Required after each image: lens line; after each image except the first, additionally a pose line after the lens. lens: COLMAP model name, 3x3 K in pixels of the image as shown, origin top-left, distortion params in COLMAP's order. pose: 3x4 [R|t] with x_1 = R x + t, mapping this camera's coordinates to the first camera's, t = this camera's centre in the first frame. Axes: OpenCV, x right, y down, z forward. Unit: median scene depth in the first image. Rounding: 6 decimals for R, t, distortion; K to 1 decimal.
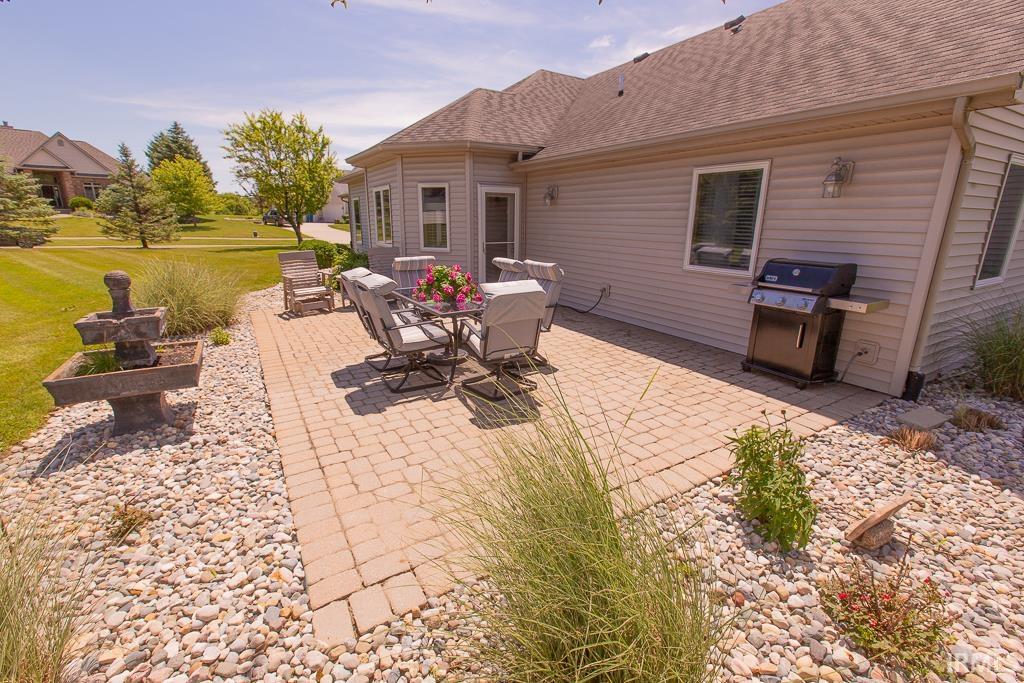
lens RADIAL K [[460.0, 0, 510.2], [0, 460.0, 340.8], [0, 0, 1]] dist [-0.001634, -0.000123]
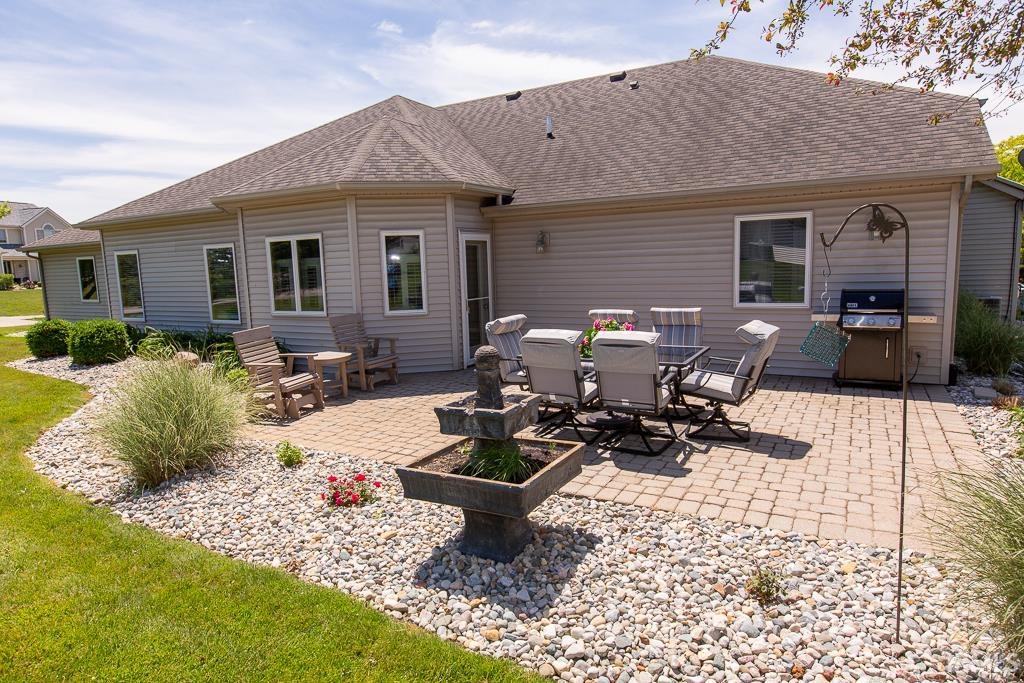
lens RADIAL K [[614.6, 0, 511.9], [0, 614.6, 342.1], [0, 0, 1]] dist [-0.007820, 0.000075]
pose [[0.866265, -0.100812, 0.489307, -0.815599], [0.168038, 0.981159, -0.095345, -0.030369], [-0.470476, 0.164817, 0.866884, 0.031030]]
